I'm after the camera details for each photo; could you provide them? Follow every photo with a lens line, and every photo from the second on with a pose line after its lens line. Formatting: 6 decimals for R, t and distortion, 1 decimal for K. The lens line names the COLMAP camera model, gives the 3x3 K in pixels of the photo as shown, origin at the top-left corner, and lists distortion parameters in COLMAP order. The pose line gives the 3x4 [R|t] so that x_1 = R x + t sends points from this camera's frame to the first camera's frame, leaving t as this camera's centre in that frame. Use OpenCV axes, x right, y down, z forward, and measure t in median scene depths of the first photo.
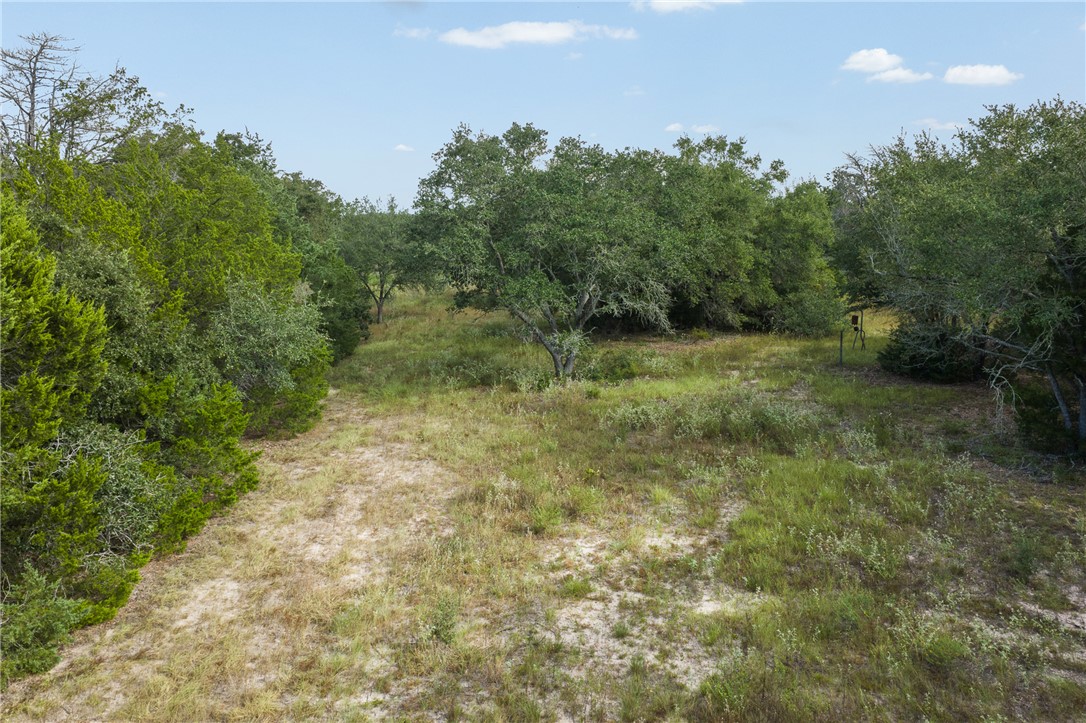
lens RADIAL K [[900.4, 0, 541.9], [0, 900.4, 361.3], [0, 0, 1]] dist [-0.011912, -0.013806]
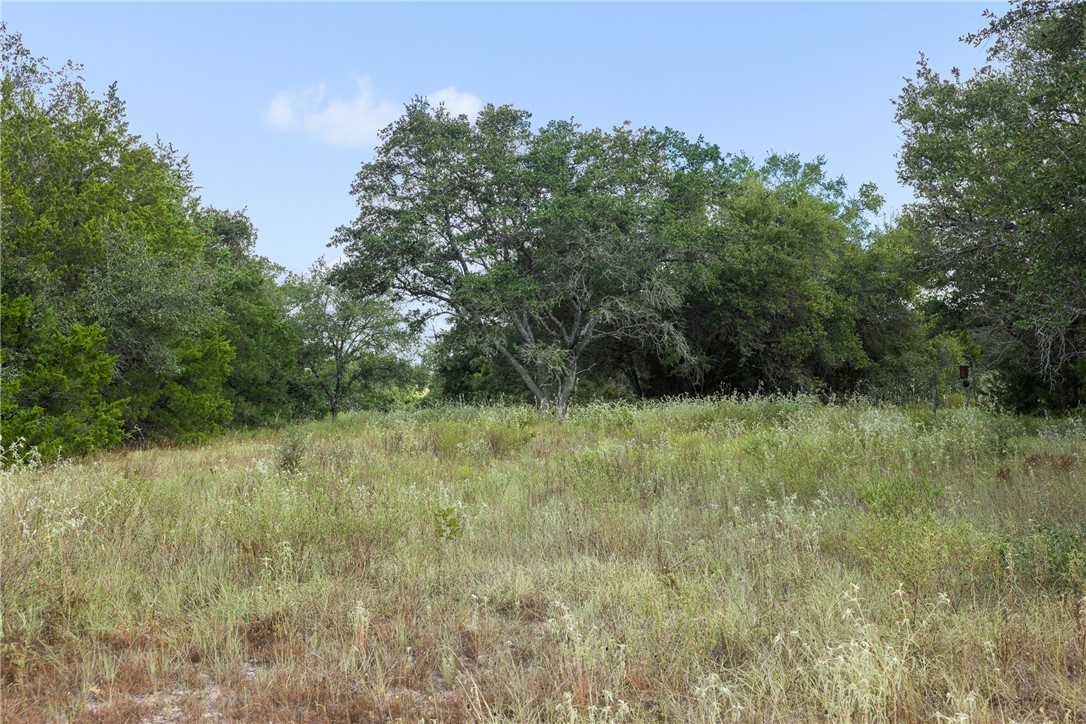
lens RADIAL K [[1379.7, 0, 543.5], [0, 1379.7, 362.3], [0, 0, 1]] dist [-0.027303, 0.000000]
pose [[0.998312, -0.007411, -0.057598, 0.063680], [-0.002999, 0.983921, -0.178582, 0.129289], [0.057995, 0.178453, 0.982238, -0.101586]]
